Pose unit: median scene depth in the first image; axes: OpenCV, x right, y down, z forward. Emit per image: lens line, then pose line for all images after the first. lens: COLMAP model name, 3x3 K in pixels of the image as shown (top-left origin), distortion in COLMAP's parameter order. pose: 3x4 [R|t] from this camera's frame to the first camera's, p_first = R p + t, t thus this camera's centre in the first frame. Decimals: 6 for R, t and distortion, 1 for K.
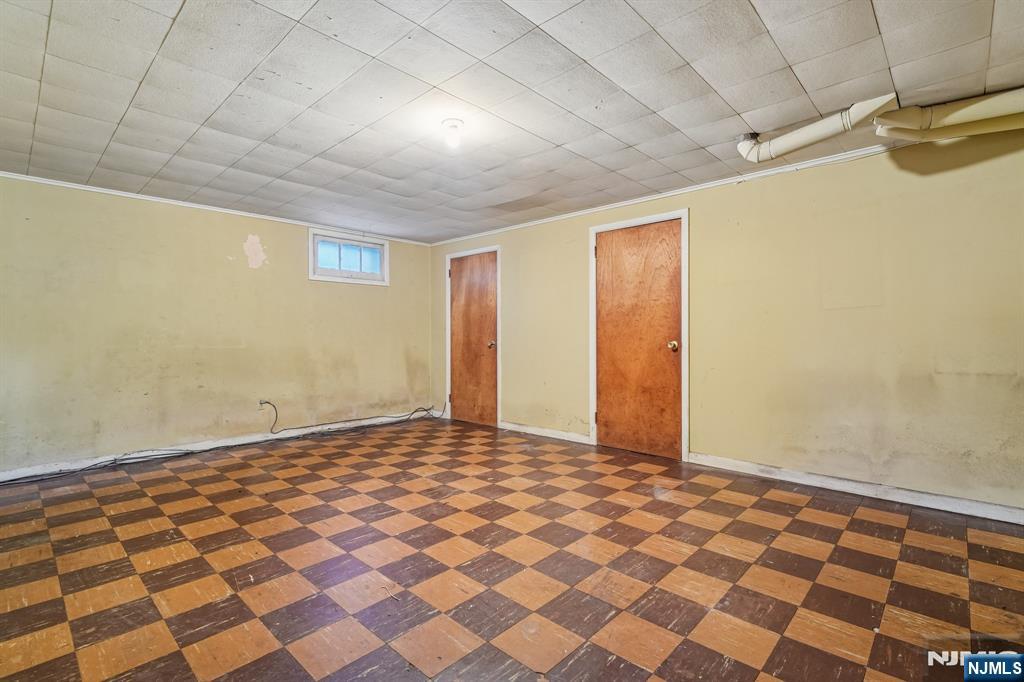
lens RADIAL K [[481.5, 0, 514.1], [0, 481.5, 335.0], [0, 0, 1]] dist [-0.005192, -0.002264]
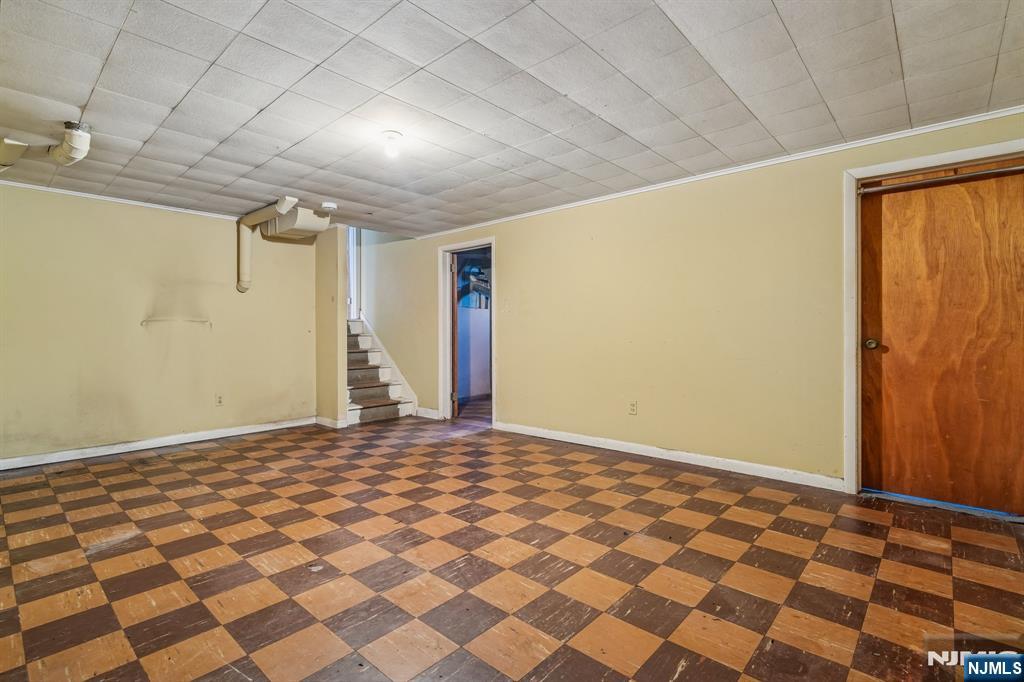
lens RADIAL K [[481.5, 0, 509.8], [0, 481.5, 333.9], [0, 0, 1]] dist [-0.005192, -0.002264]
pose [[-0.999798, 0.008639, -0.018133, -0.338550], [0.008575, 0.999957, 0.003596, 0.001907], [0.018164, 0.003440, -0.999829, 1.916736]]
